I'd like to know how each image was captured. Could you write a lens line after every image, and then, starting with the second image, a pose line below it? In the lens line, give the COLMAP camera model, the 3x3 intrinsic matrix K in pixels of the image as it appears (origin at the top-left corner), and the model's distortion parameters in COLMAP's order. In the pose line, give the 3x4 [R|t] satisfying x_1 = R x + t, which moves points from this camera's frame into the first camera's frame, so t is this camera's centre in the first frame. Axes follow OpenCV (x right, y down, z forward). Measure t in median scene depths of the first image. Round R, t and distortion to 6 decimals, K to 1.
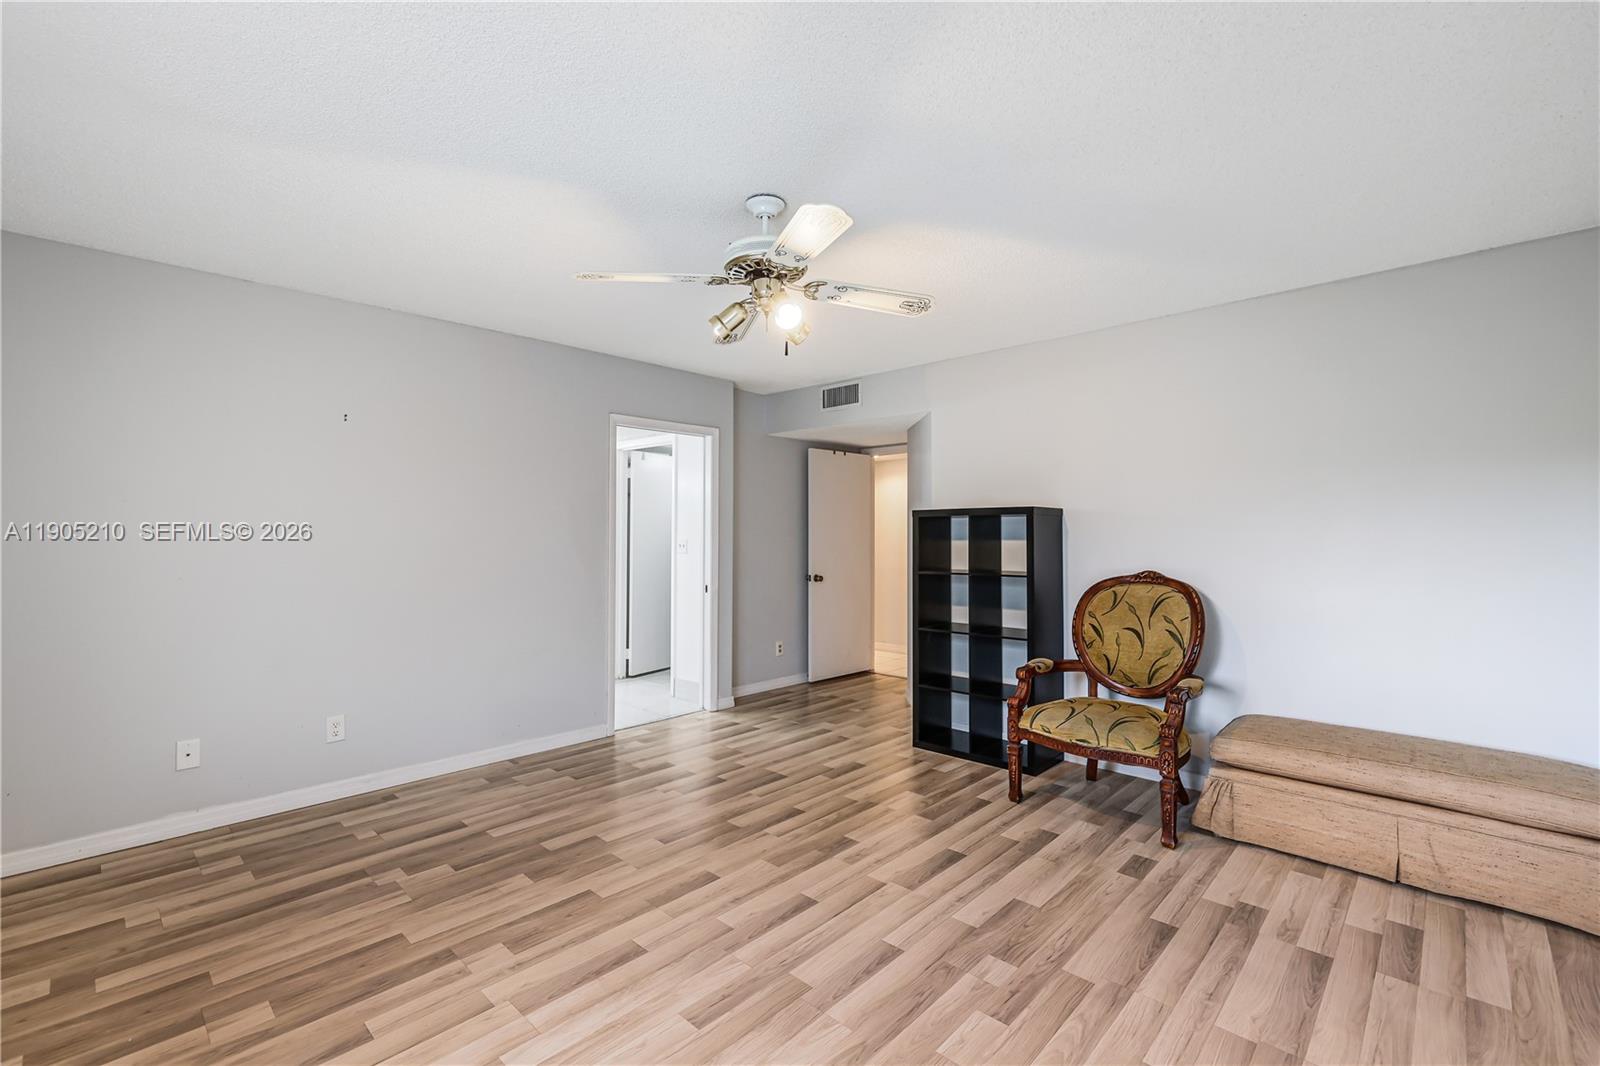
lens RADIAL K [[682.3, 0, 792.0], [0, 682.3, 535.2], [0, 0, 1]] dist [-0.003085, 0.000219]
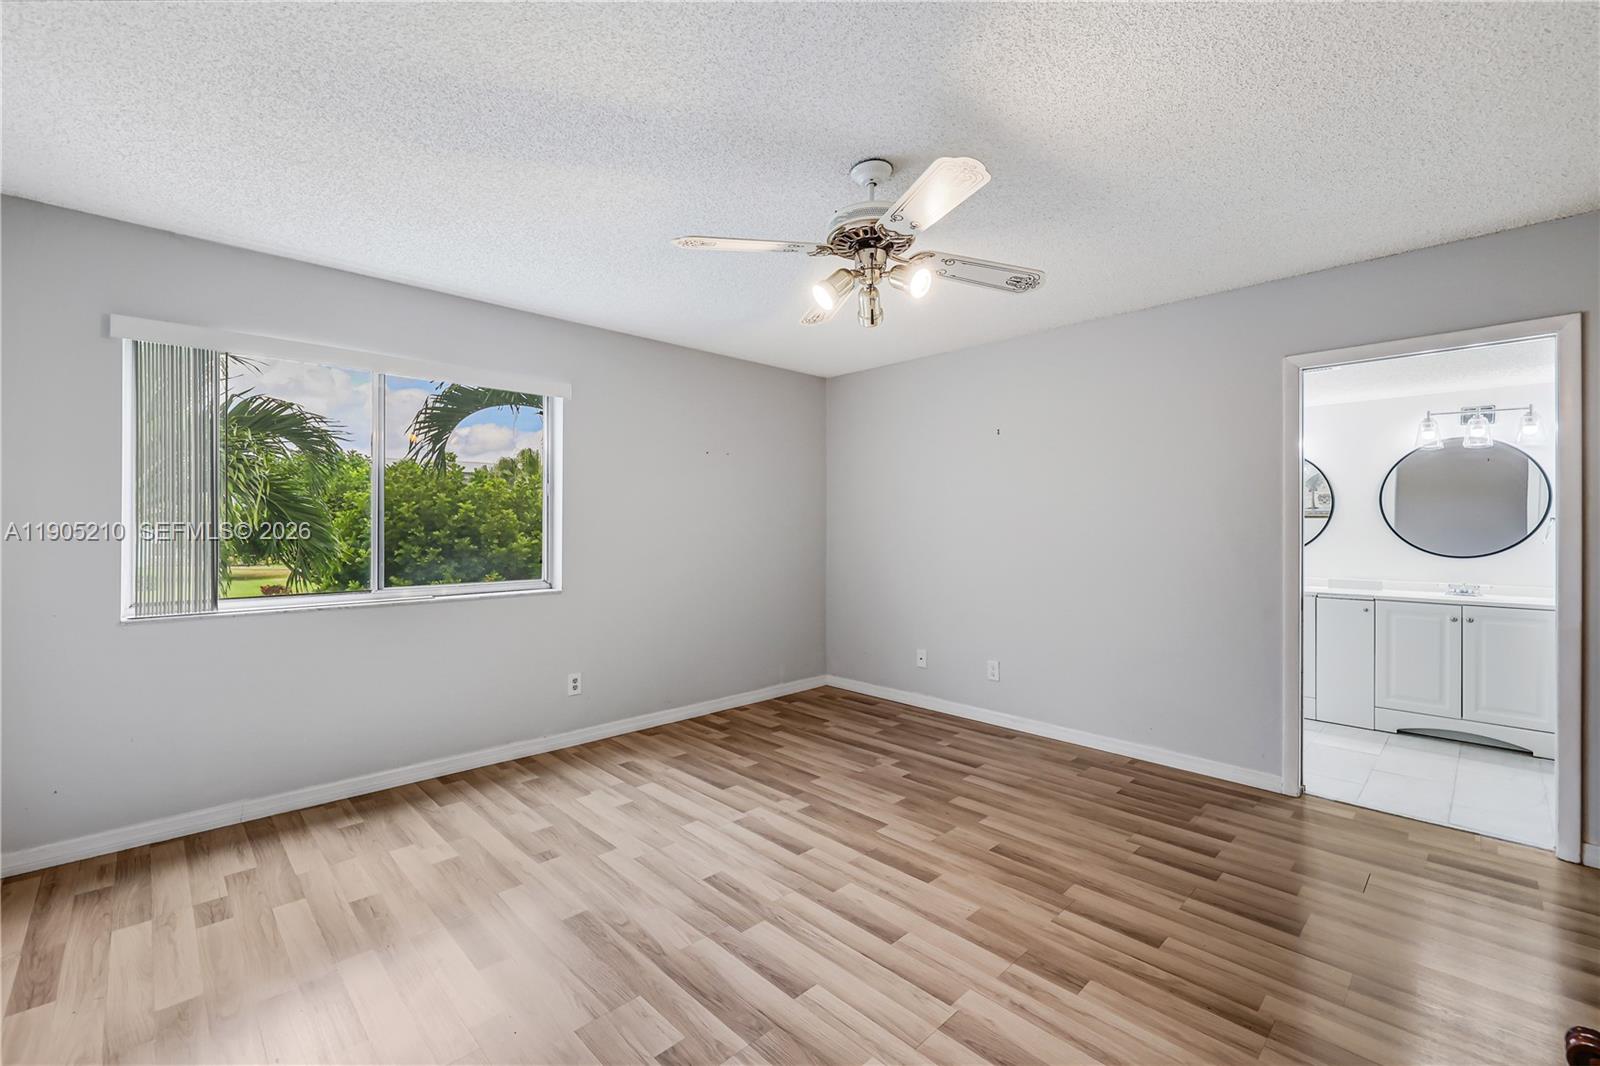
lens RADIAL K [[682.3, 0, 794.2], [0, 682.3, 530.7], [0, 0, 1]] dist [-0.003085, 0.000219]
pose [[-0.034293, 0.006500, -0.999391, 0.807085], [-0.003164, 0.999973, 0.006612, 0.006748], [0.999407, 0.003389, -0.034271, 0.806738]]
